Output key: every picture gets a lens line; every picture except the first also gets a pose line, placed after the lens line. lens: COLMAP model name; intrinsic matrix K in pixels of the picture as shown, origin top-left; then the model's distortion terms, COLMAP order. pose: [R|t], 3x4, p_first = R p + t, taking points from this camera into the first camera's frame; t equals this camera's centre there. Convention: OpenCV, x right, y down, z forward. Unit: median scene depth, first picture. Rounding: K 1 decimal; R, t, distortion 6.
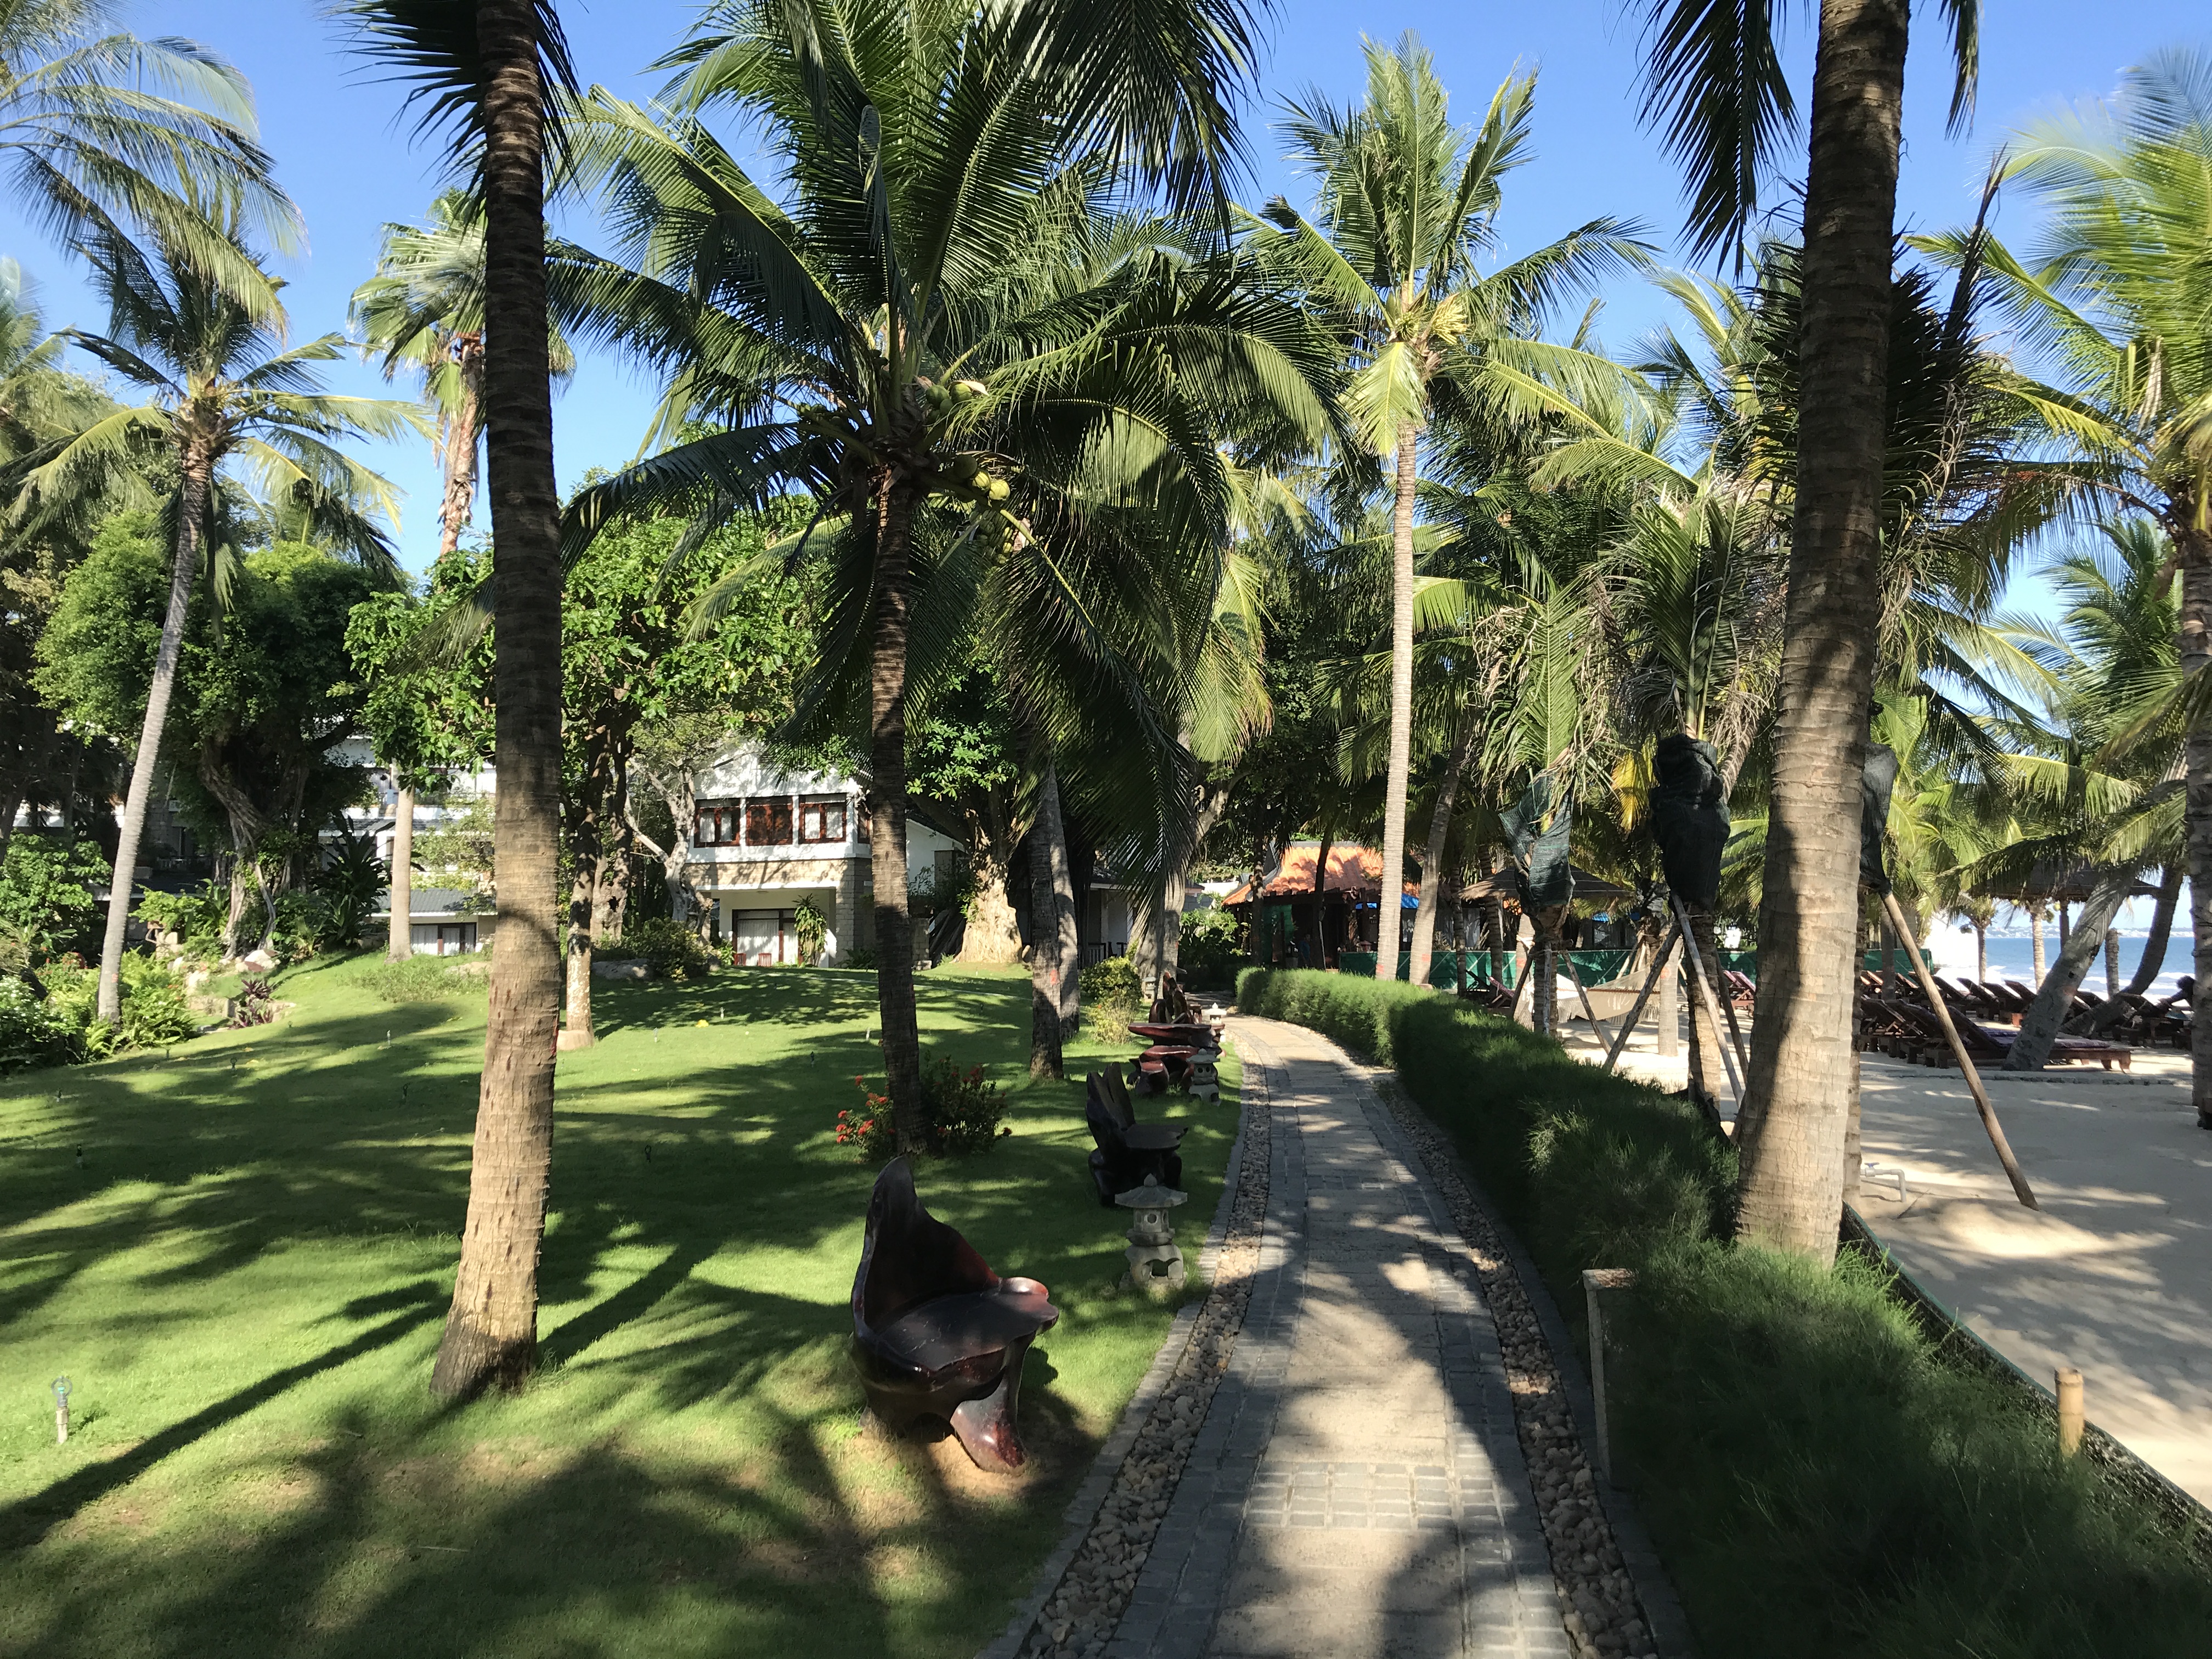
lens RADIAL K [[1991.4, 0, 1106.0], [0, 1991.4, 829.5], [0, 0, 1]] dist [0.008020, -0.006105]
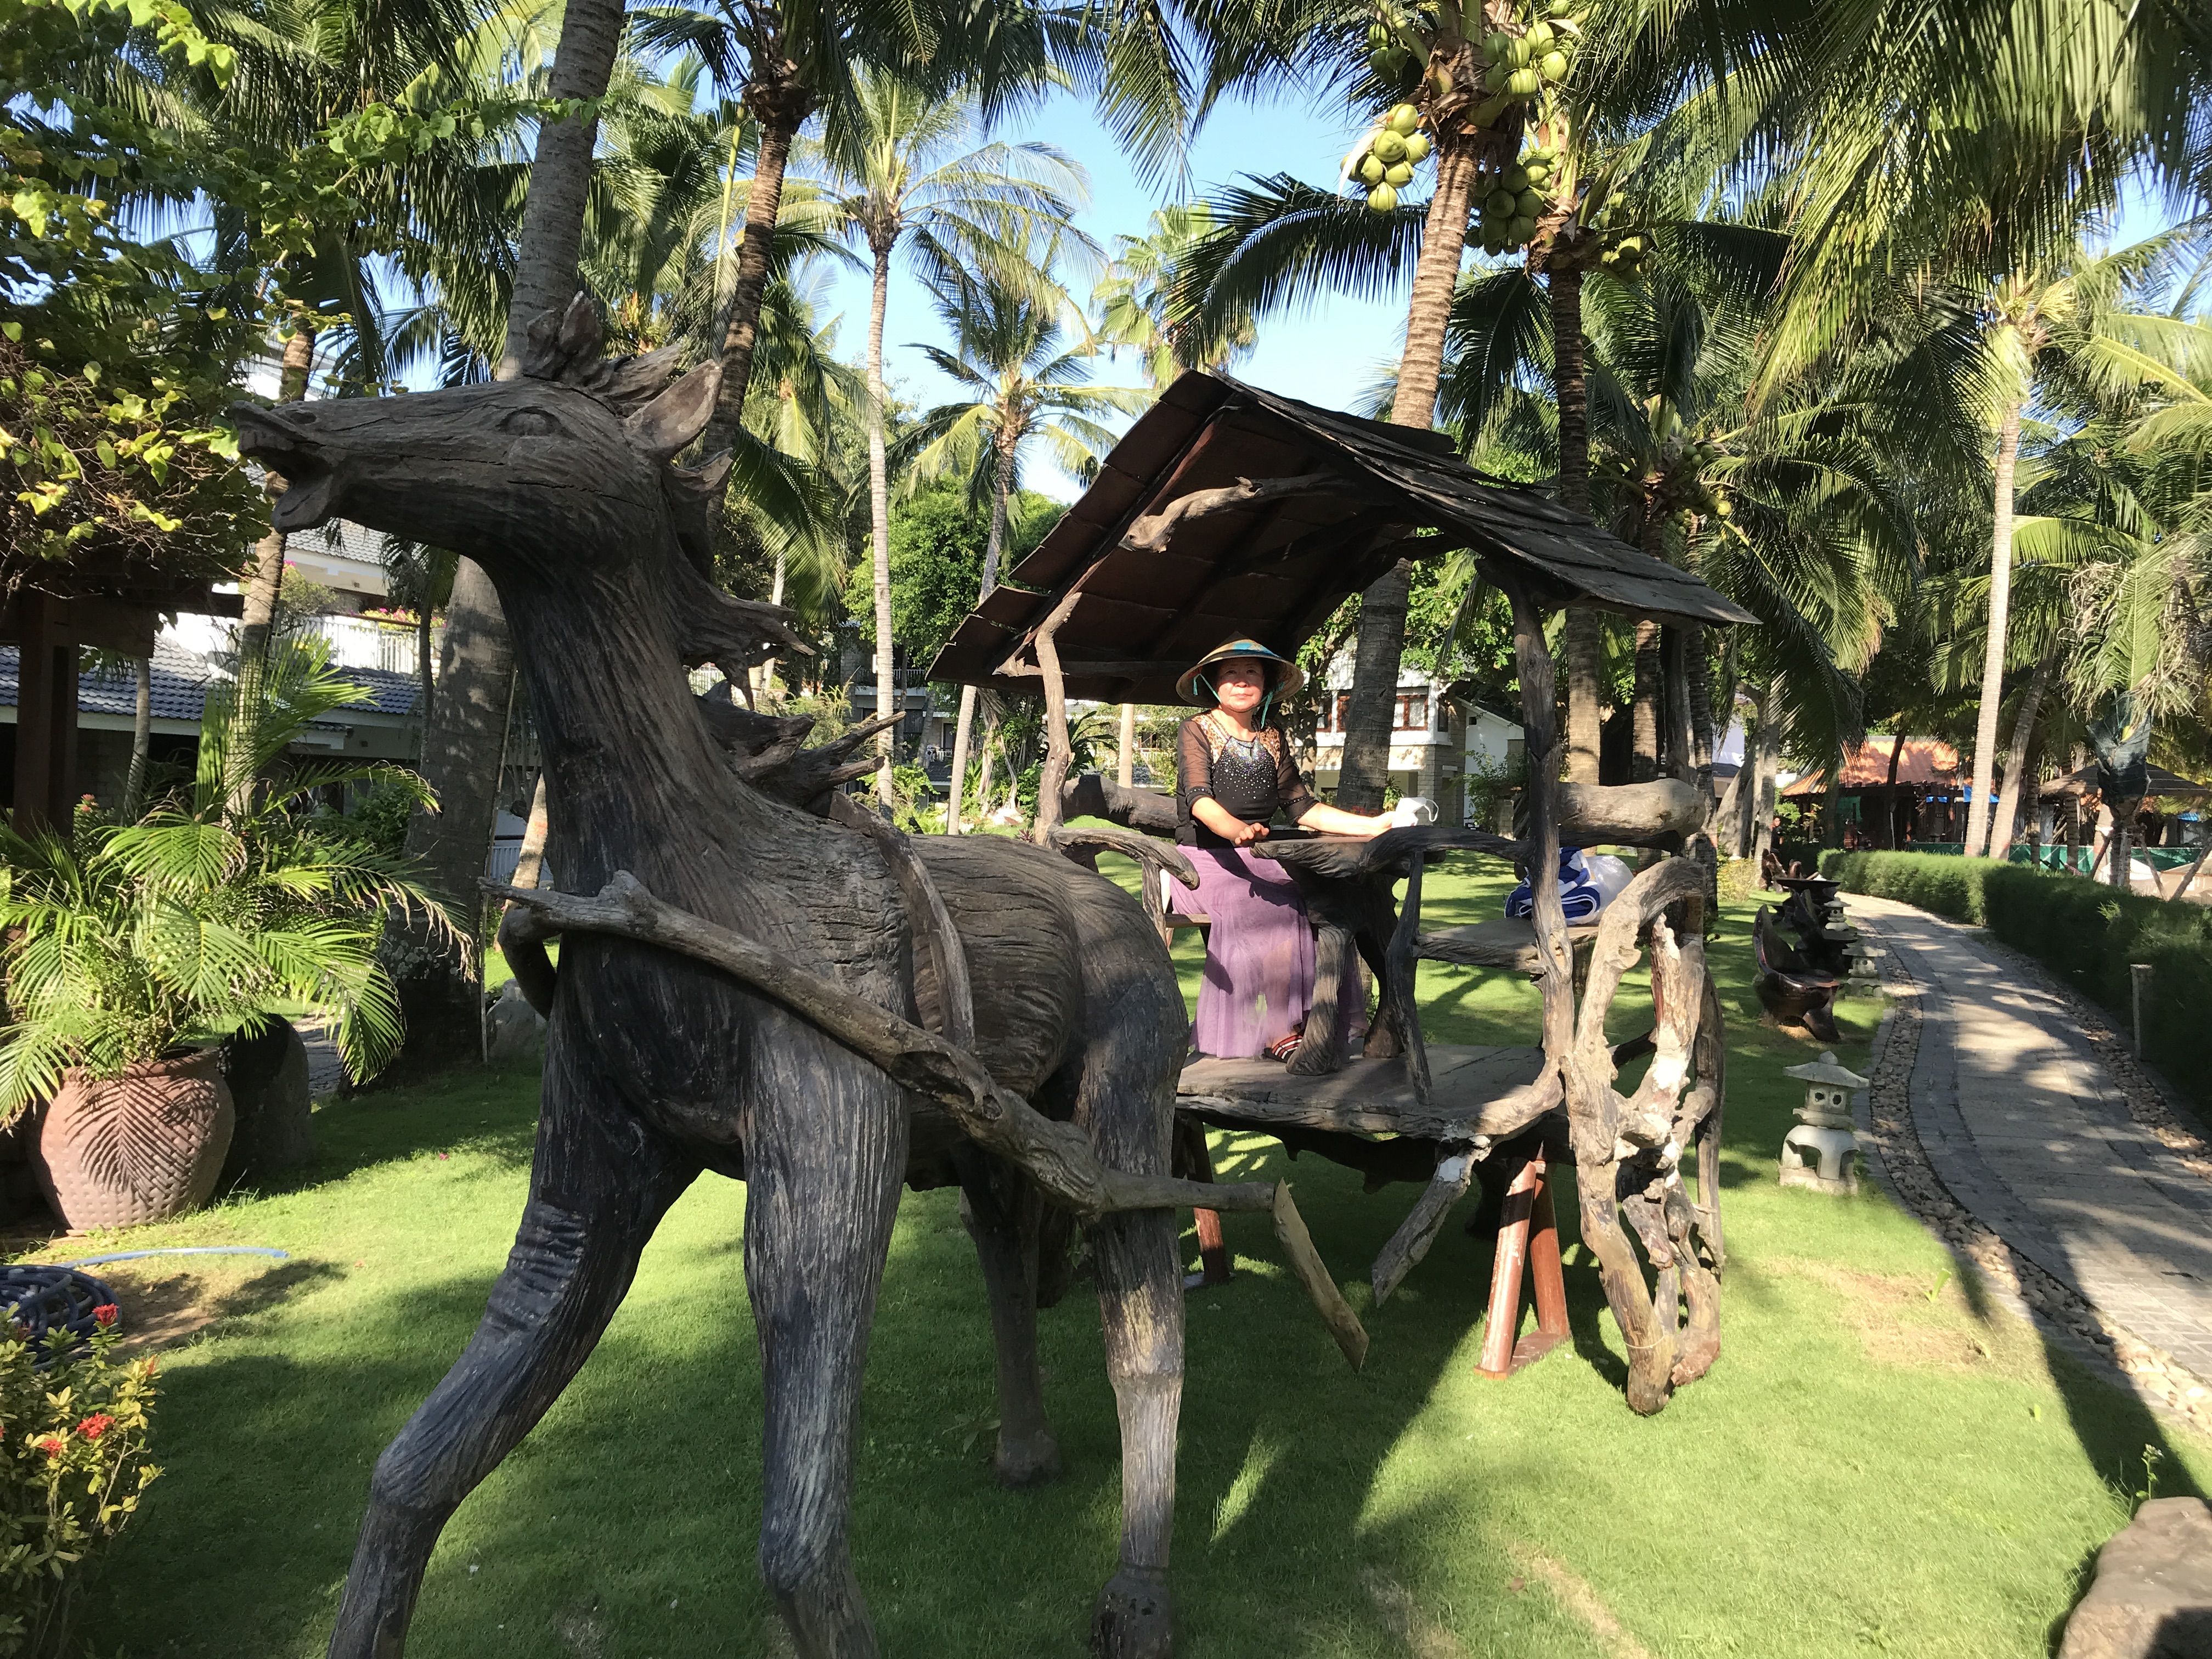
lens RADIAL K [[1793.4, 0, 1106.0], [0, 1793.4, 829.5], [0, 0, 1]] dist [-0.054825, 0.084439]
pose [[0.953728, 0.030685, -0.299101, -0.037640], [-0.011930, 0.997857, 0.064331, -0.004654], [0.300434, -0.057786, 0.952051, -0.176491]]
